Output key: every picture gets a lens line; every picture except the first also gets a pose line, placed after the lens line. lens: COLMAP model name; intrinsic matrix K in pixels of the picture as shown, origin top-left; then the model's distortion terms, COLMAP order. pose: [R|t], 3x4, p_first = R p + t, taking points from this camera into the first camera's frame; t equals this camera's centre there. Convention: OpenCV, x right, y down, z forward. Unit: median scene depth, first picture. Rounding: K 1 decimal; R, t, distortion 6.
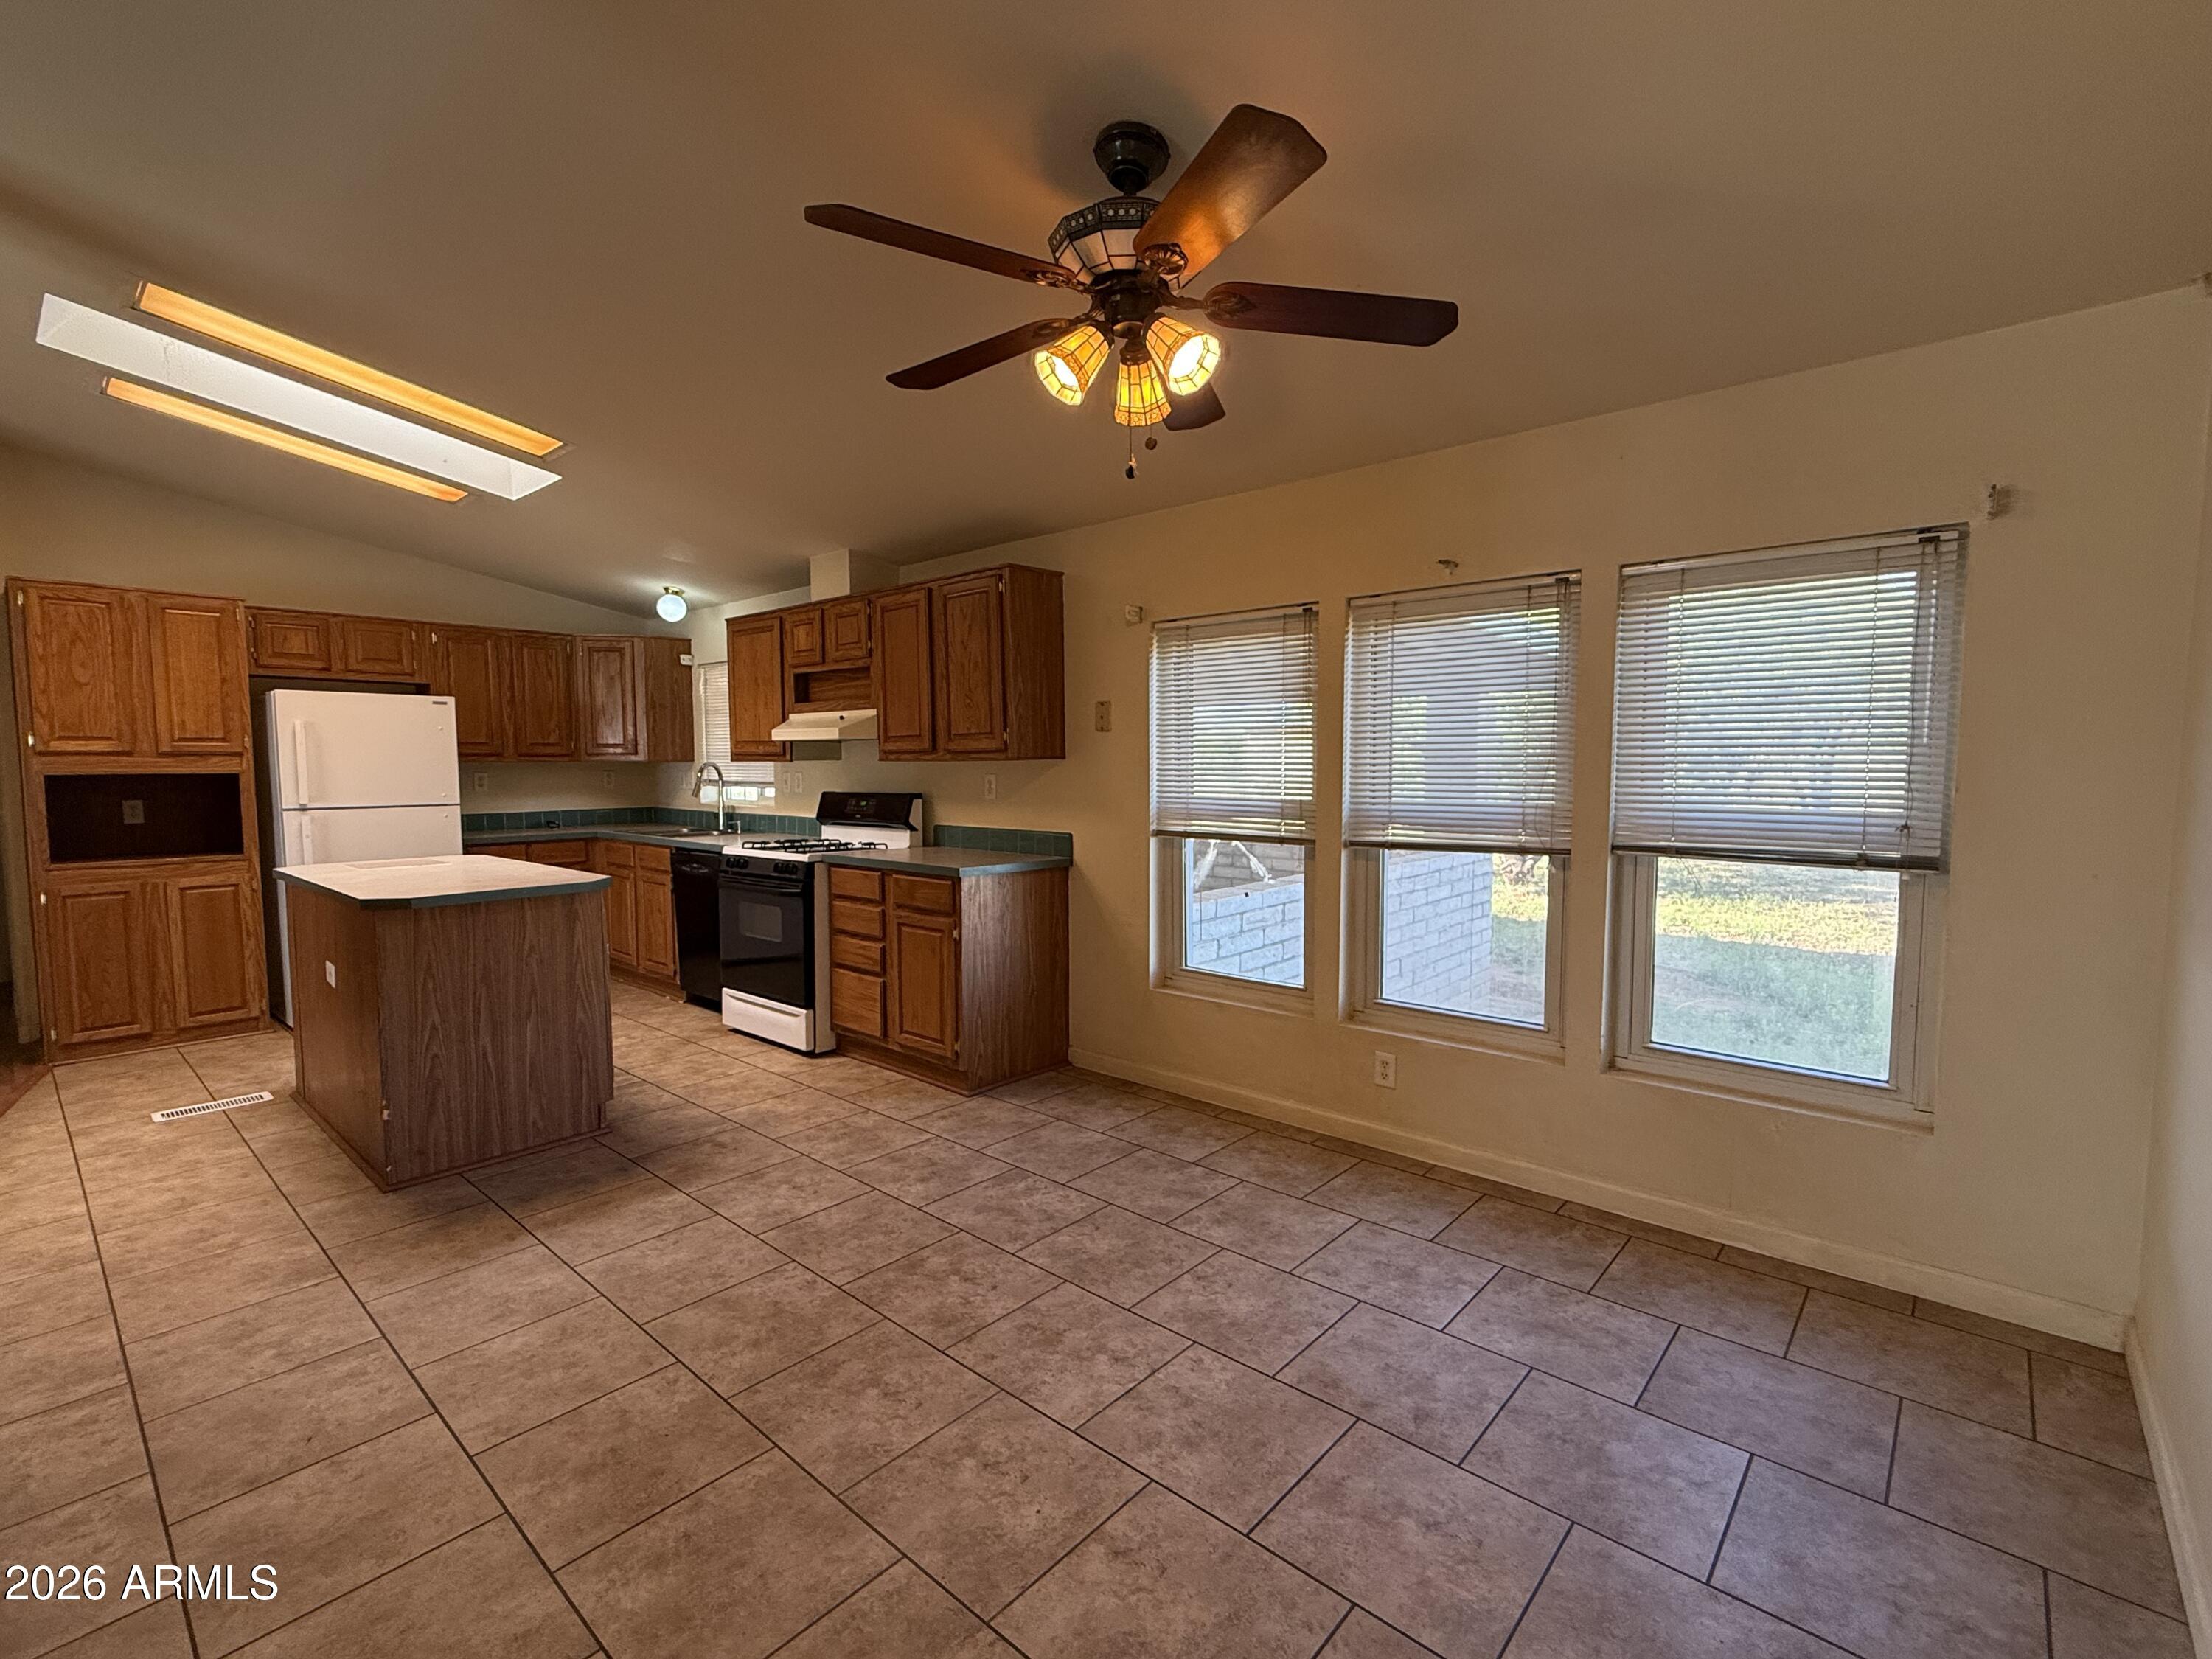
lens RADIAL K [[994.1, 0, 1108.3], [0, 994.1, 831.0], [0, 0, 1]] dist [-0.000379, -0.000793]
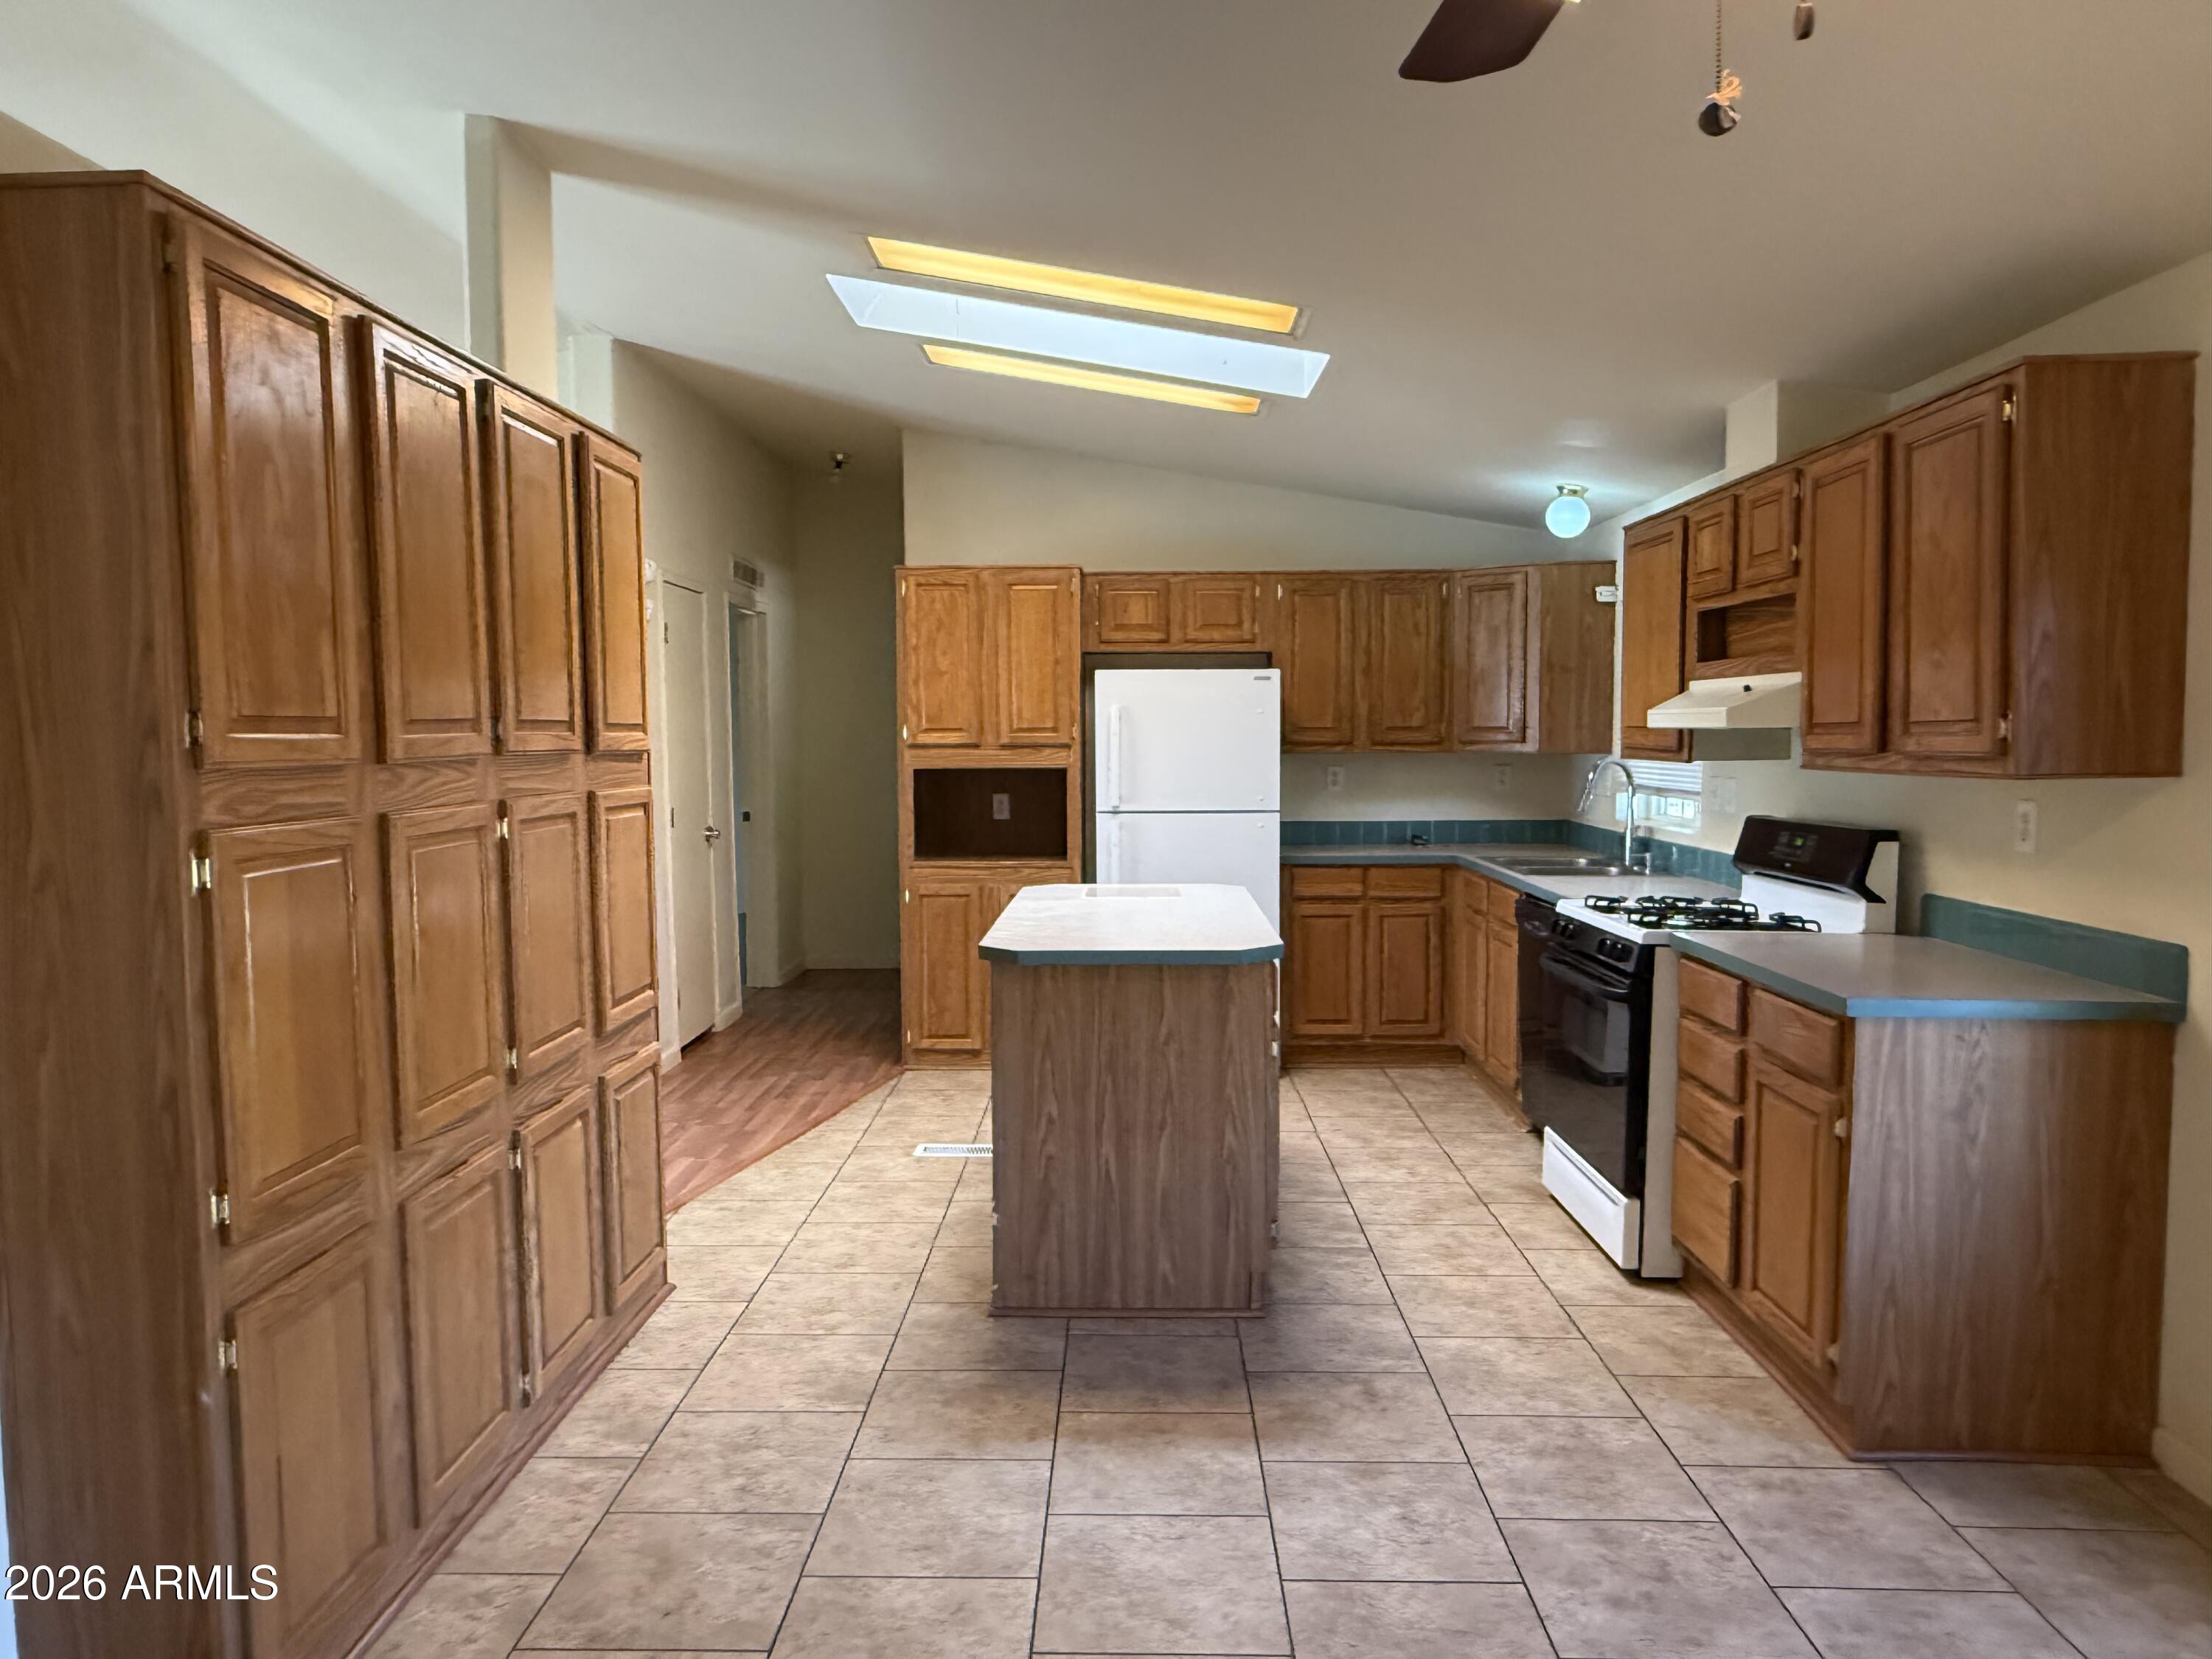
lens RADIAL K [[1484.0, 0, 1099.0], [0, 1484.0, 833.6], [0, 0, 1]] dist [-0.005553, 0.009572]
pose [[0.639455, 0.052670, -0.767022, 0.161698], [-0.050230, 0.998381, 0.026681, -0.042356], [0.767186, 0.021466, 0.641066, 0.221834]]
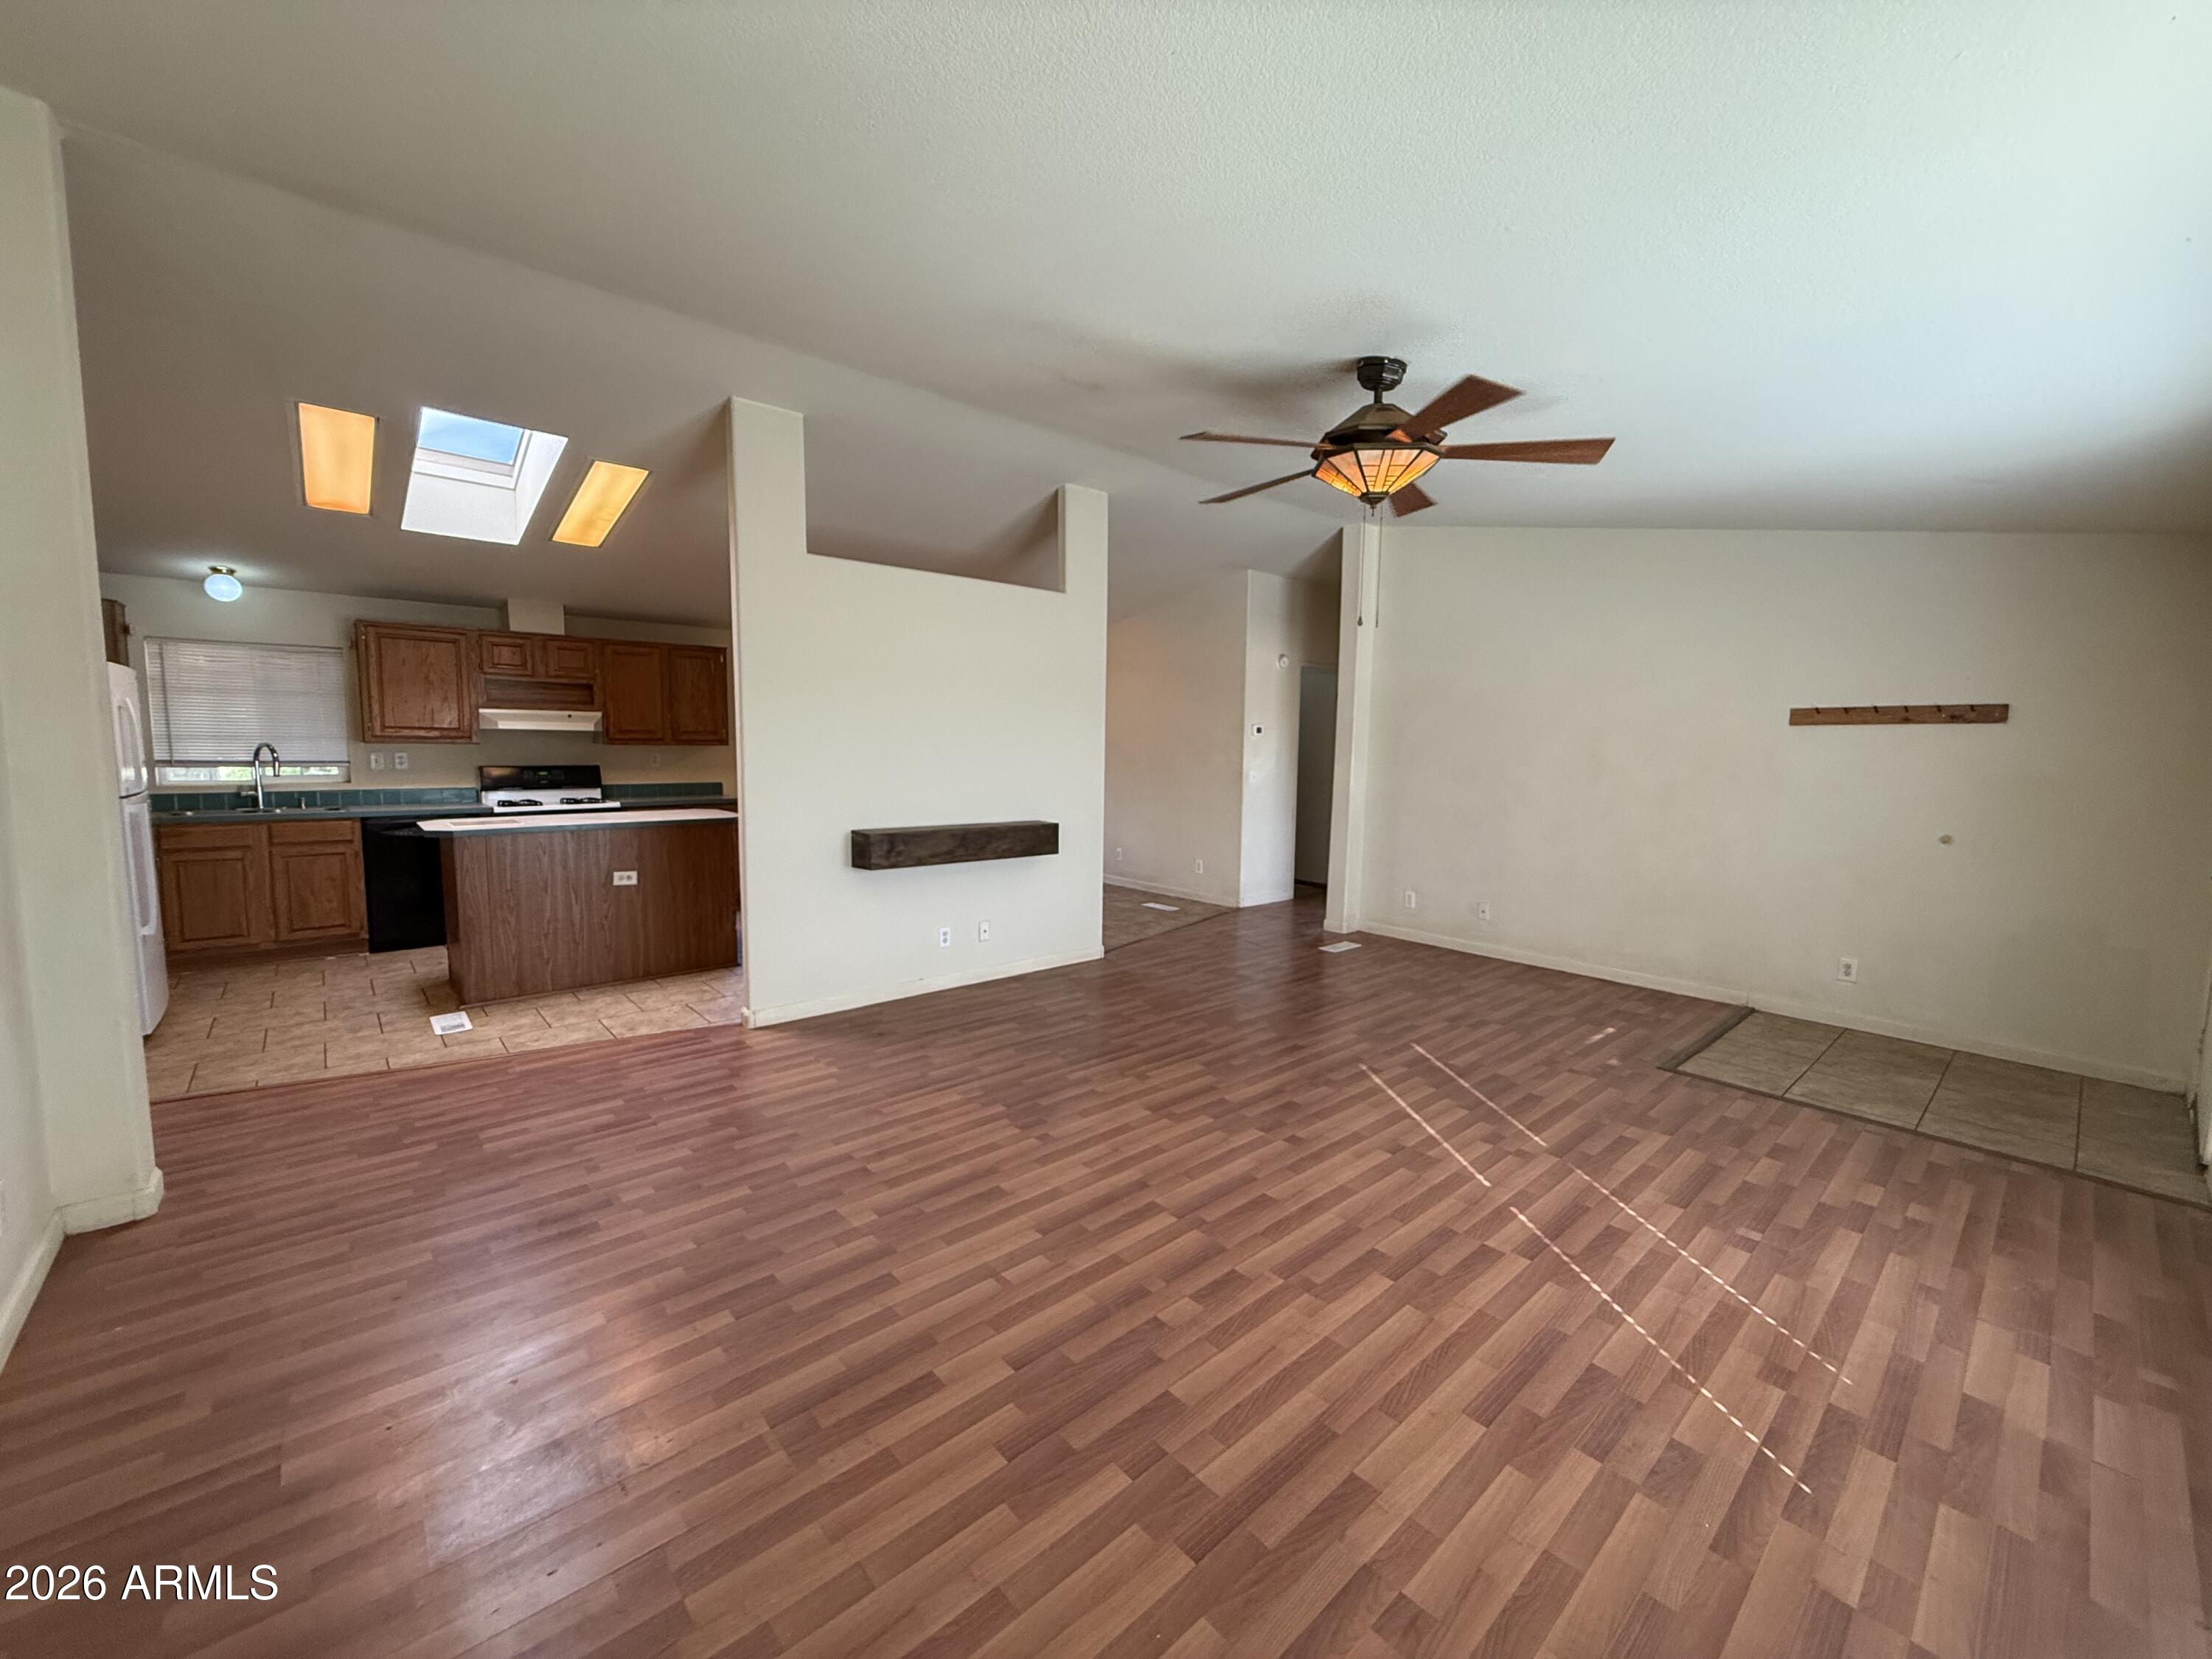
lens RADIAL K [[867.8, 0, 1109.7], [0, 867.8, 825.4], [0, 0, 1]] dist [-0.002142, 0.000474]
pose [[0.130134, -0.090047, 0.987399, -1.721145], [0.056341, 0.994930, 0.083308, -0.013740], [-0.989894, 0.044790, 0.134547, 0.018338]]
